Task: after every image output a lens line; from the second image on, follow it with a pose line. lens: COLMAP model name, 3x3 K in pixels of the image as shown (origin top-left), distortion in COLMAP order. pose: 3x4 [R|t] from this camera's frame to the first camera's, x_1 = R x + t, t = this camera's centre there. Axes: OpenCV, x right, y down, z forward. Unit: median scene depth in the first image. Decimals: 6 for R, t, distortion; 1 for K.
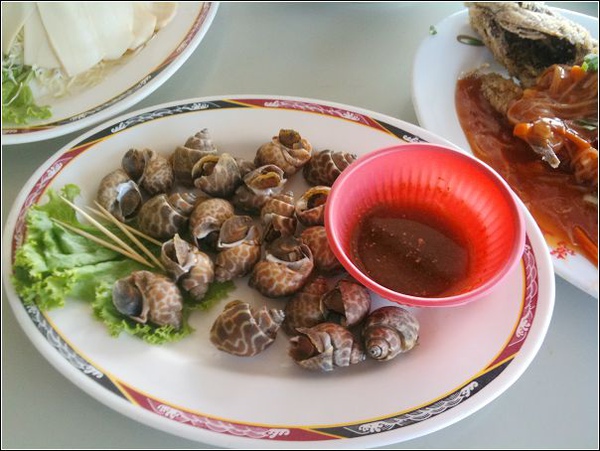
lens RADIAL K [[632.7, 0, 300.0], [0, 632.7, 225.5], [0, 0, 1]] dist [0.094017, -0.210932]
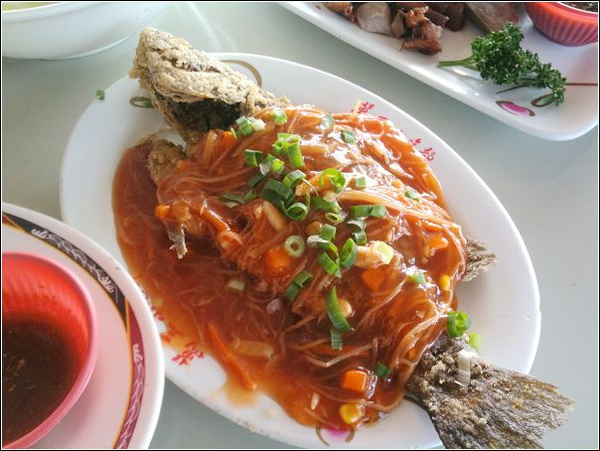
lens RADIAL K [[632.7, 0, 300.0], [0, 632.7, 225.5], [0, 0, 1]] dist [0.094017, -0.210932]
pose [[0.994326, -0.098839, 0.039332, 0.494193], [0.098529, 0.995086, 0.009755, -0.118582], [-0.040103, -0.005824, 0.999179, 0.102639]]
